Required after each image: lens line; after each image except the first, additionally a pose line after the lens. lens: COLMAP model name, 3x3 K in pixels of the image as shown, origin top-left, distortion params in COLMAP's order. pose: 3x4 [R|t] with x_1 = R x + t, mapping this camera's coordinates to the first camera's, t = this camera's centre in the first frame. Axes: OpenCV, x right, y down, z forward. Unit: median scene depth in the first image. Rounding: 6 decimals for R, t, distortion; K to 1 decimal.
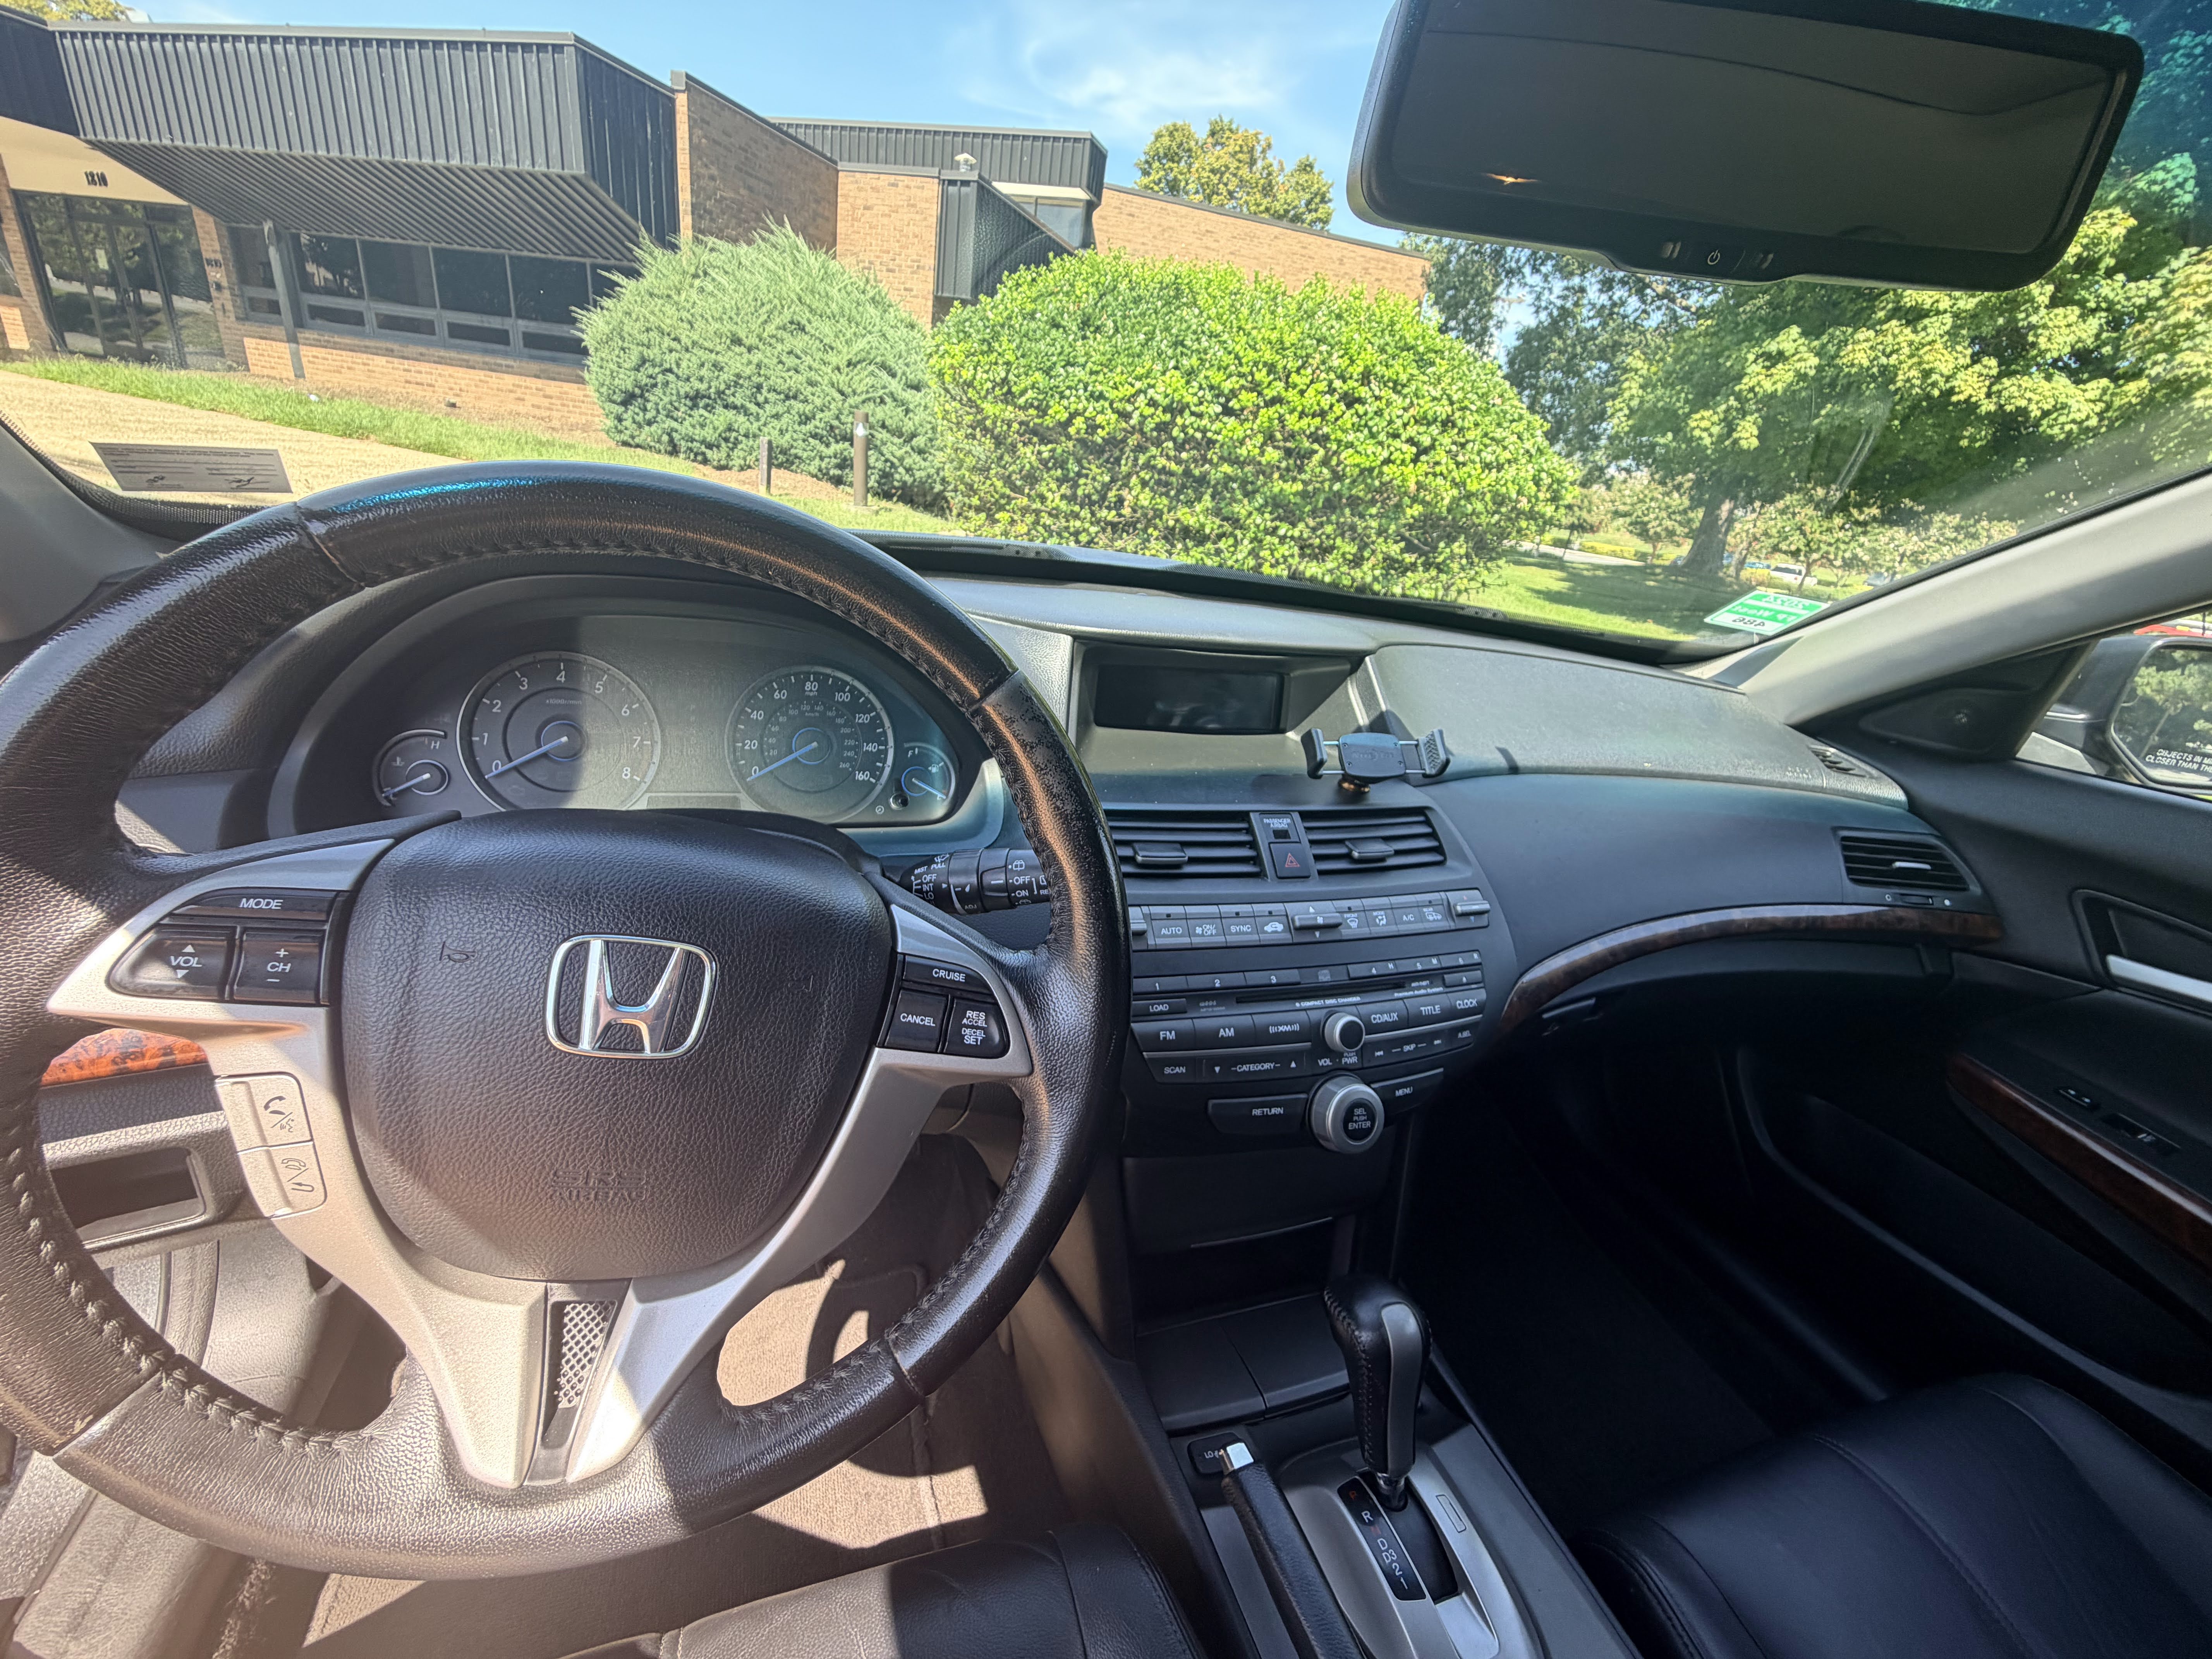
lens RADIAL K [[884.3, 0, 1099.1], [0, 884.3, 819.8], [0, 0, 1]] dist [0.001474, 0.000247]
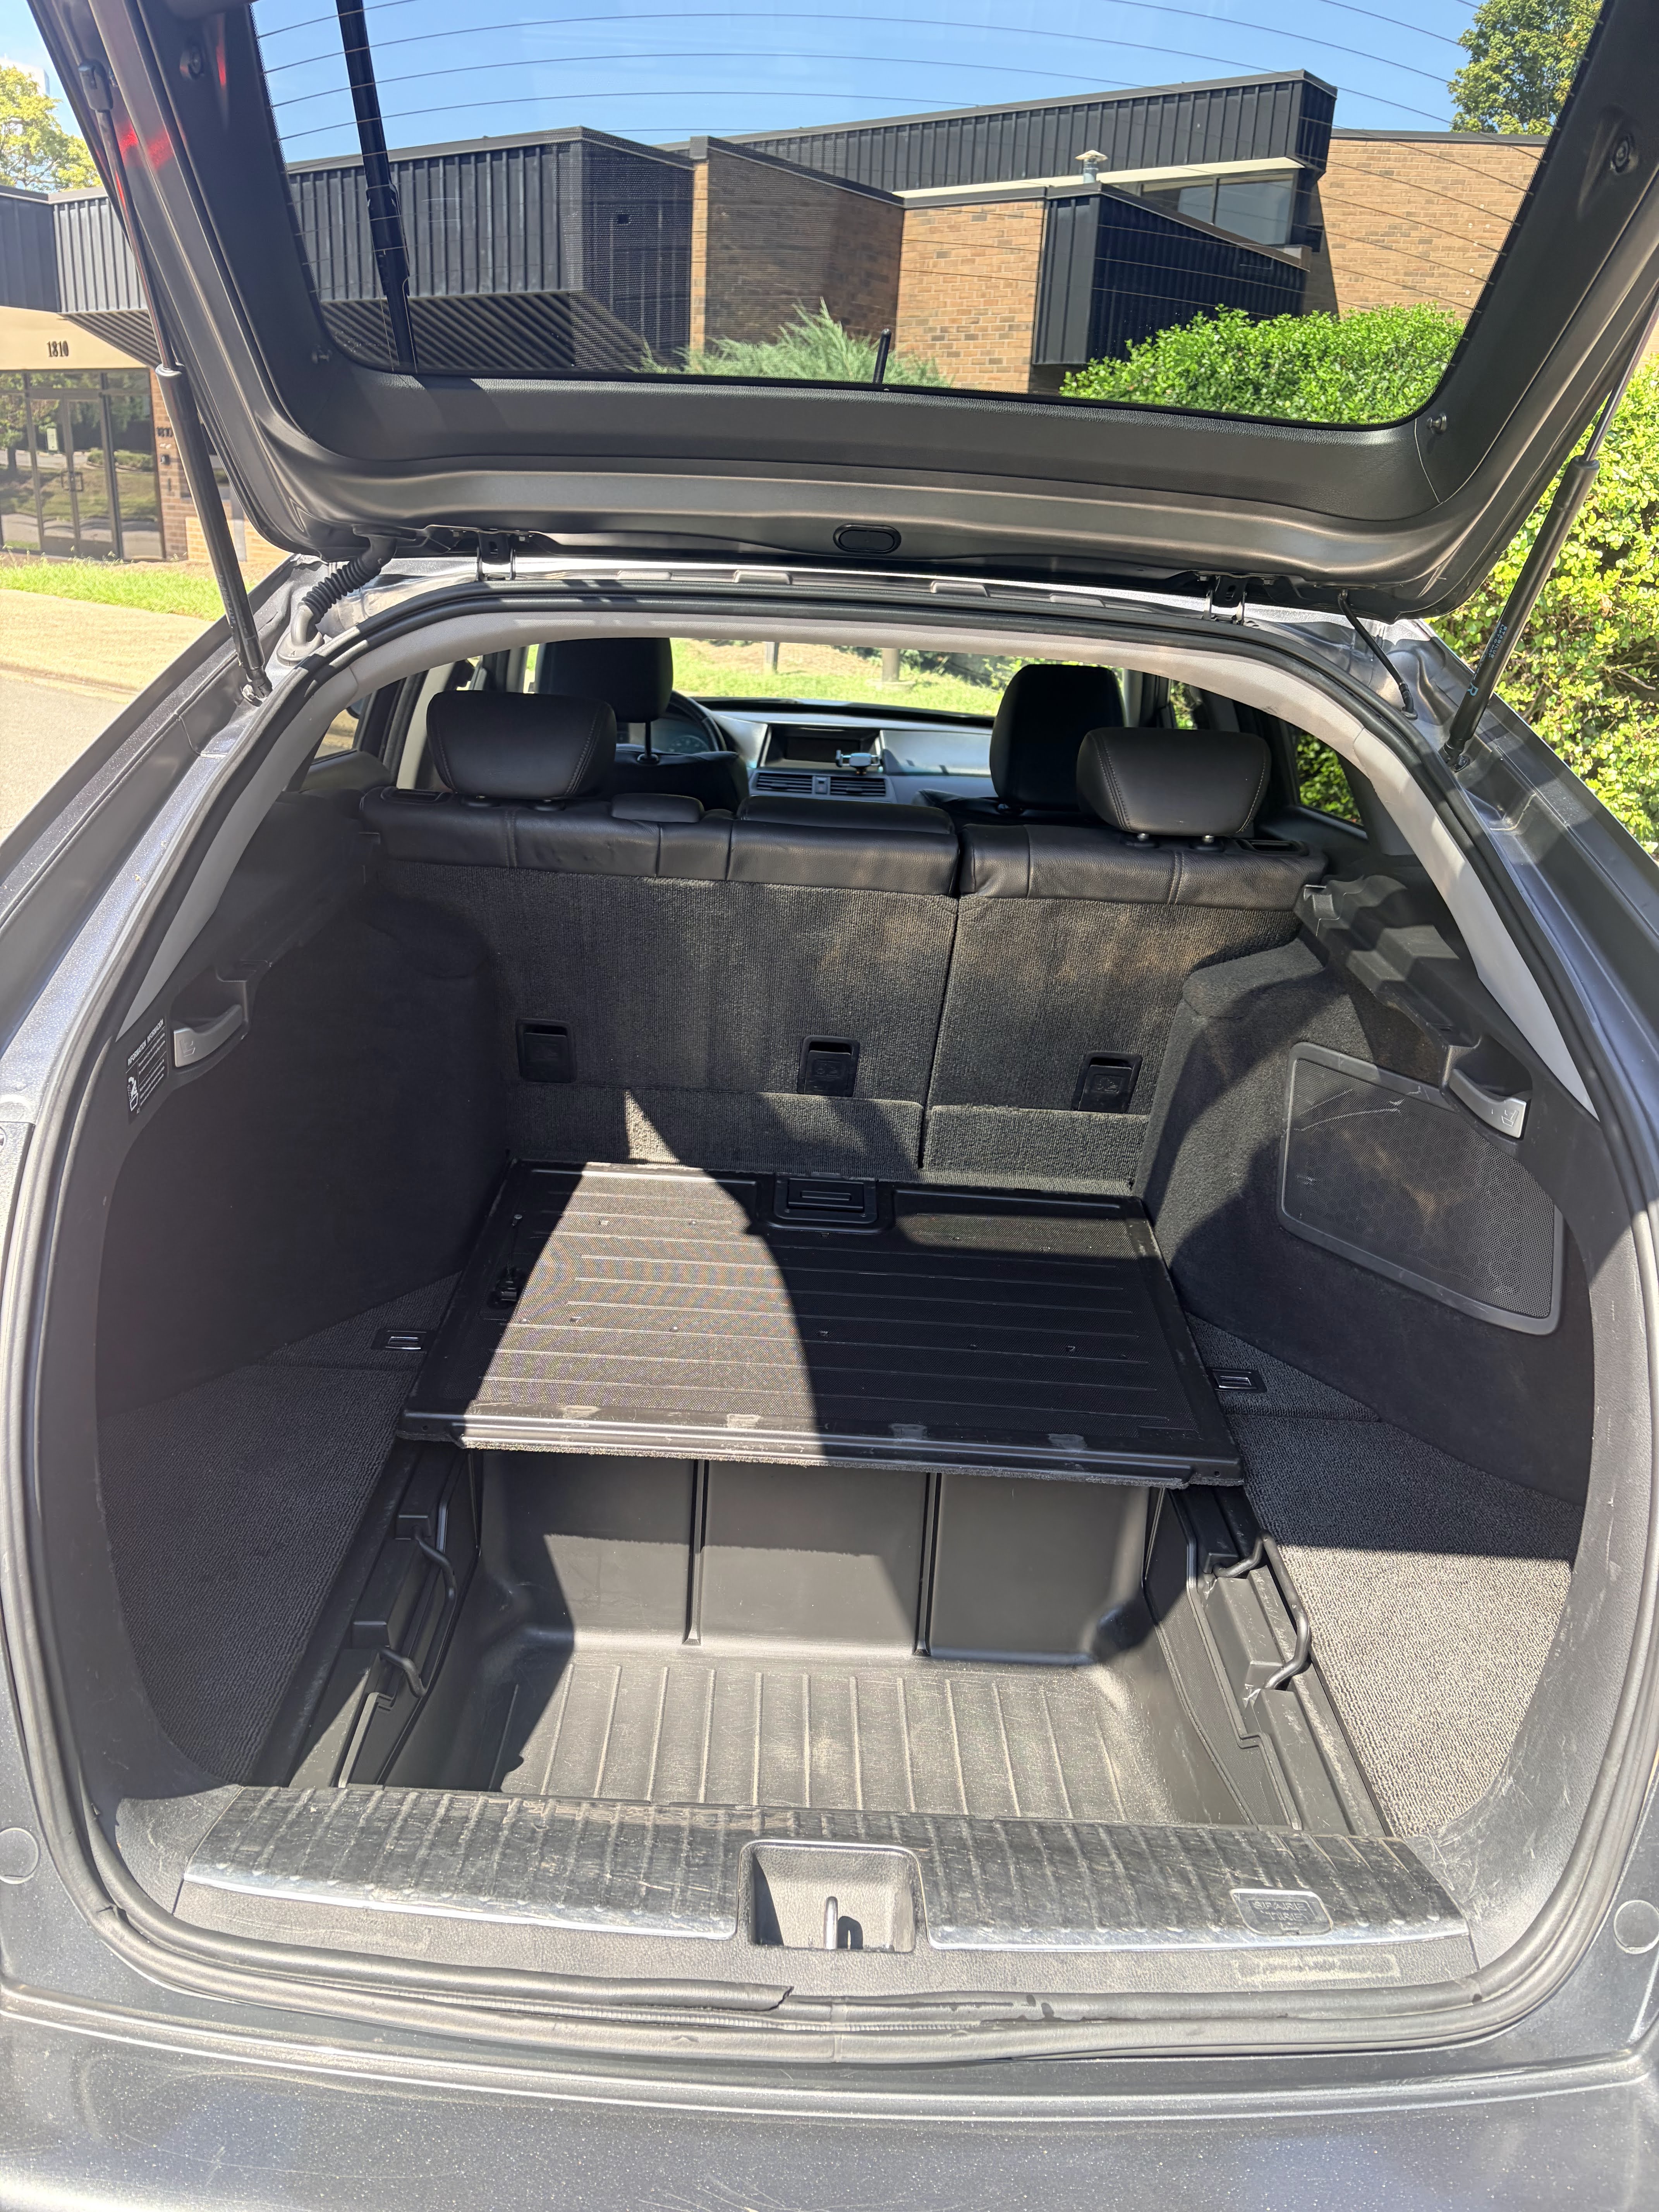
lens RADIAL K [[1702.6, 0, 818.4], [0, 1702.6, 1100.3], [0, 0, 1]] dist [0.043904, -0.006756]
pose [[0.941429, 0.023693, -0.336378, 0.158040], [-0.054798, 0.995018, -0.083281, 0.113559], [0.332730, 0.096836, 0.938037, -0.313541]]
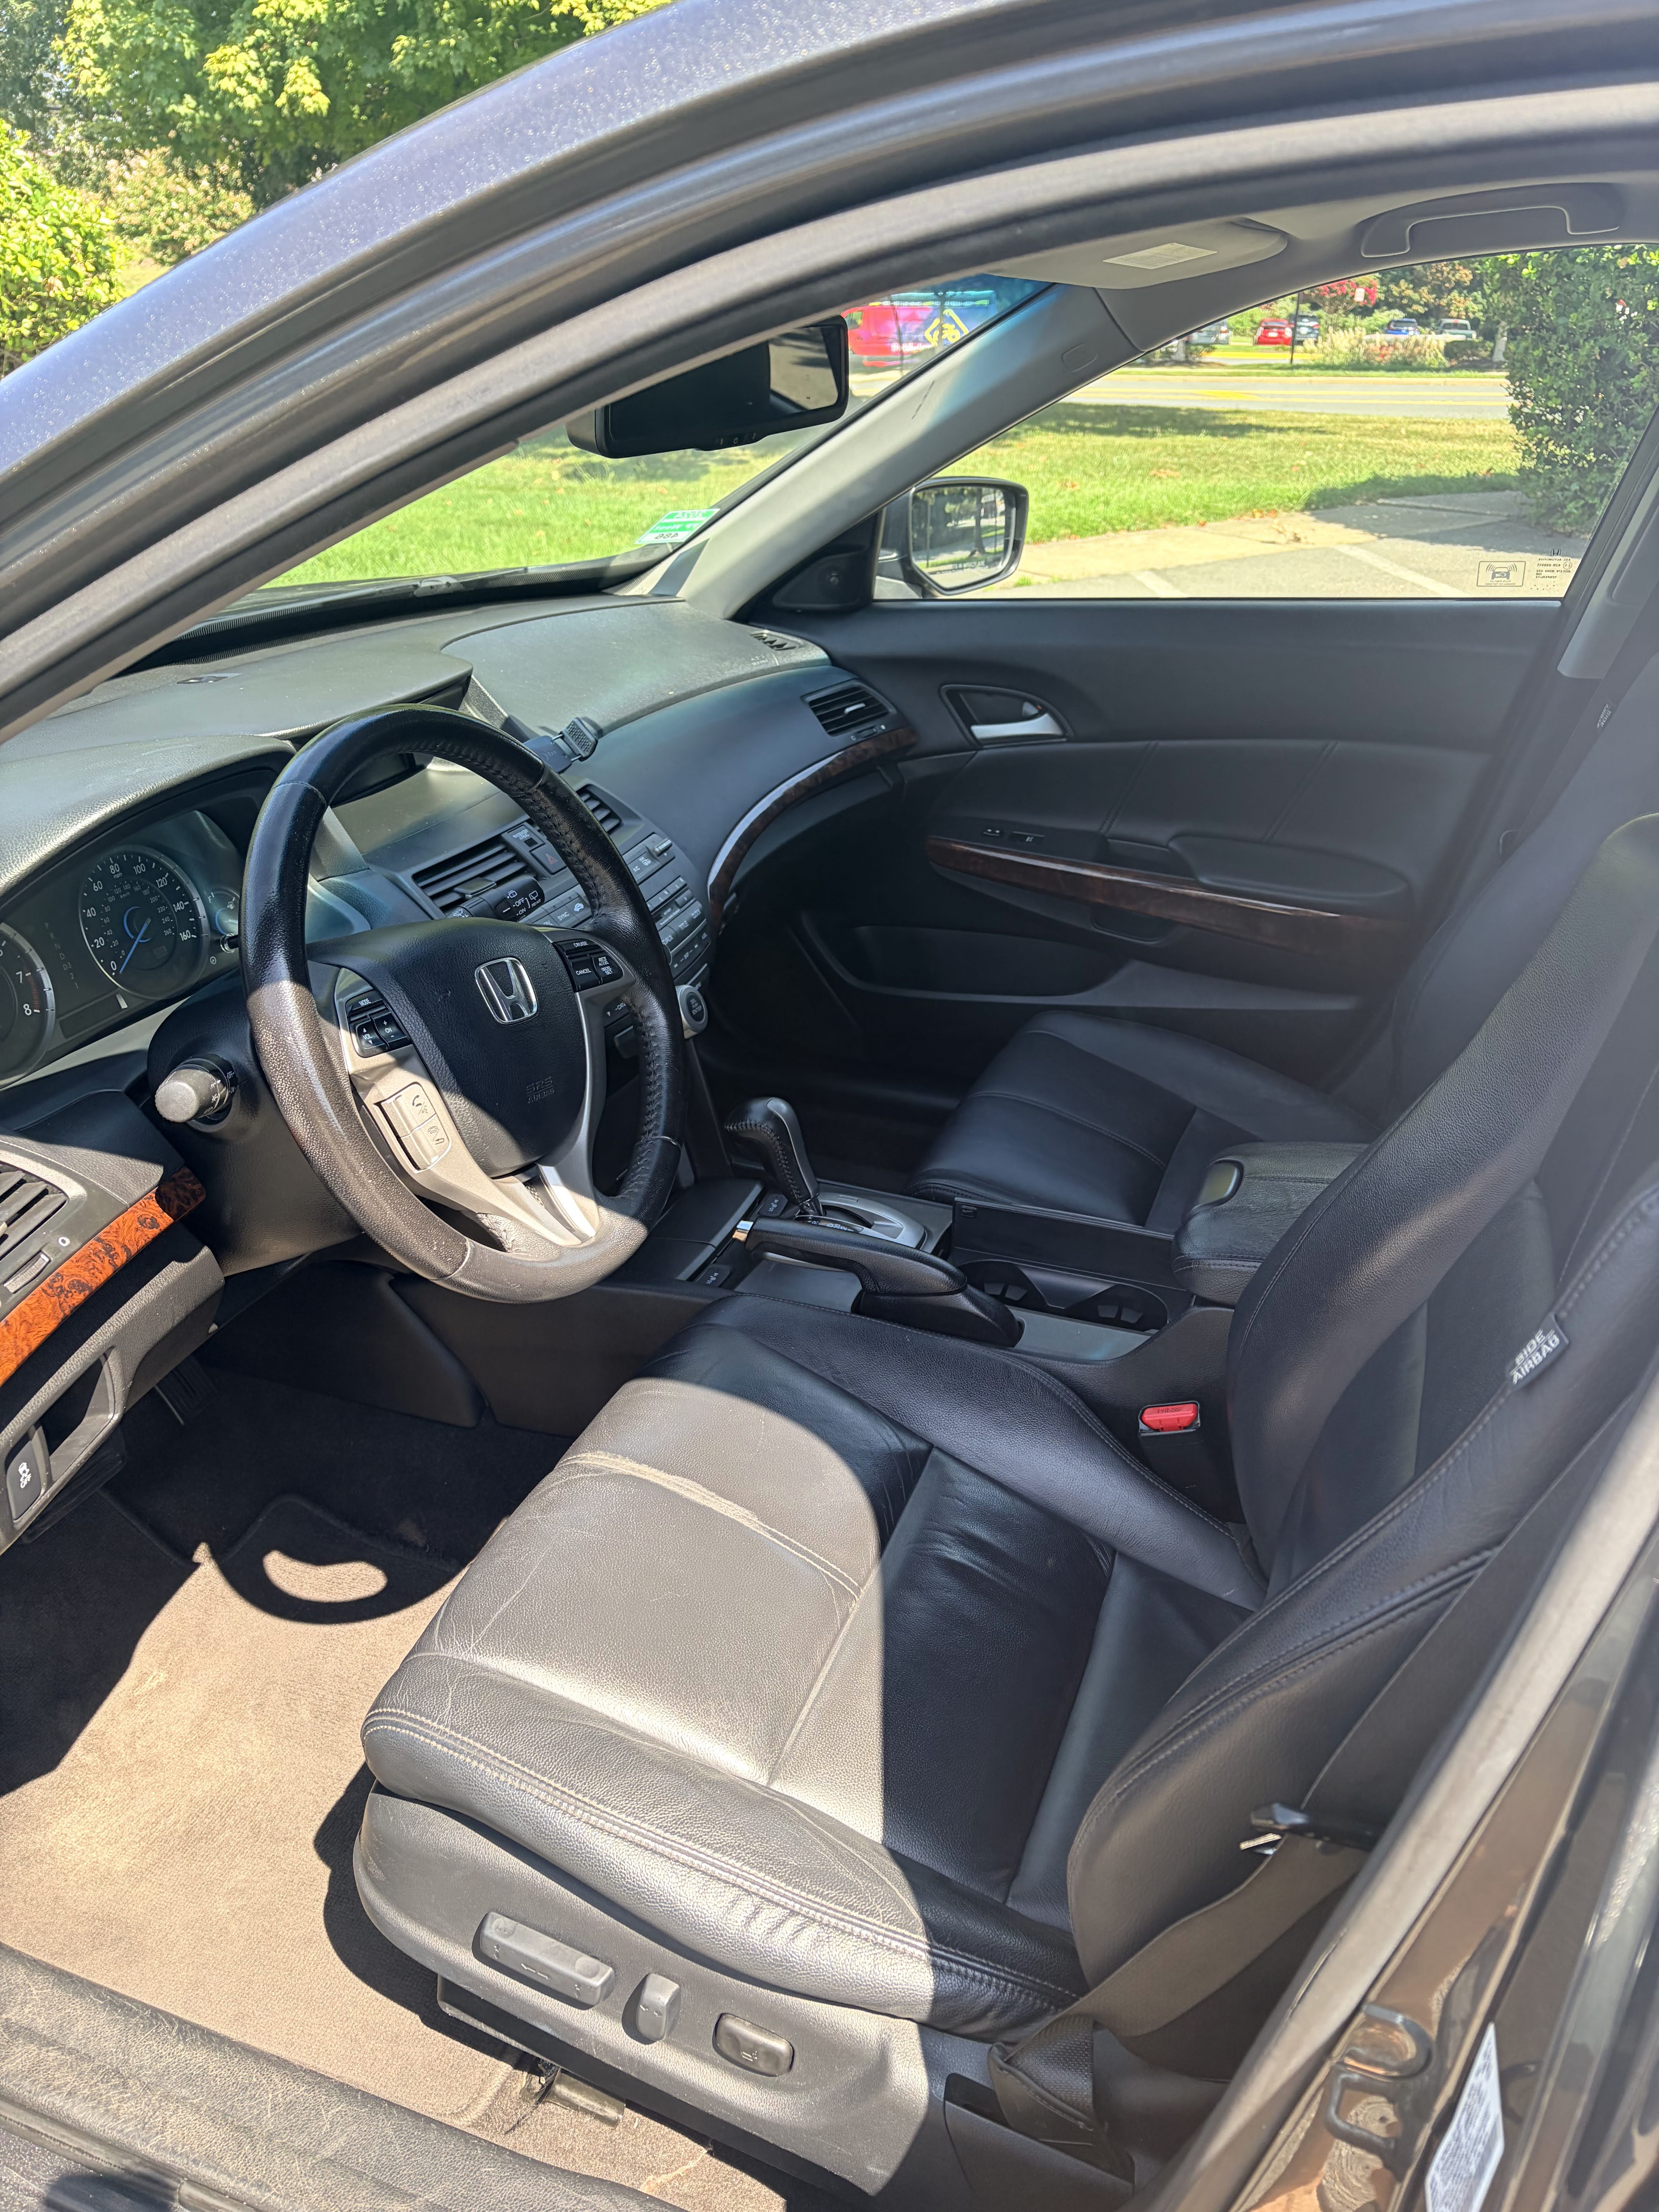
lens RADIAL K [[1702.6, 0, 818.4], [0, 1702.6, 1100.3], [0, 0, 1]] dist [0.043904, -0.006756]
pose [[0.645362, -0.444904, 0.620942, -0.080489], [0.363585, 0.893805, 0.262525, -0.009731], [-0.671799, 0.056341, 0.738588, -0.067088]]
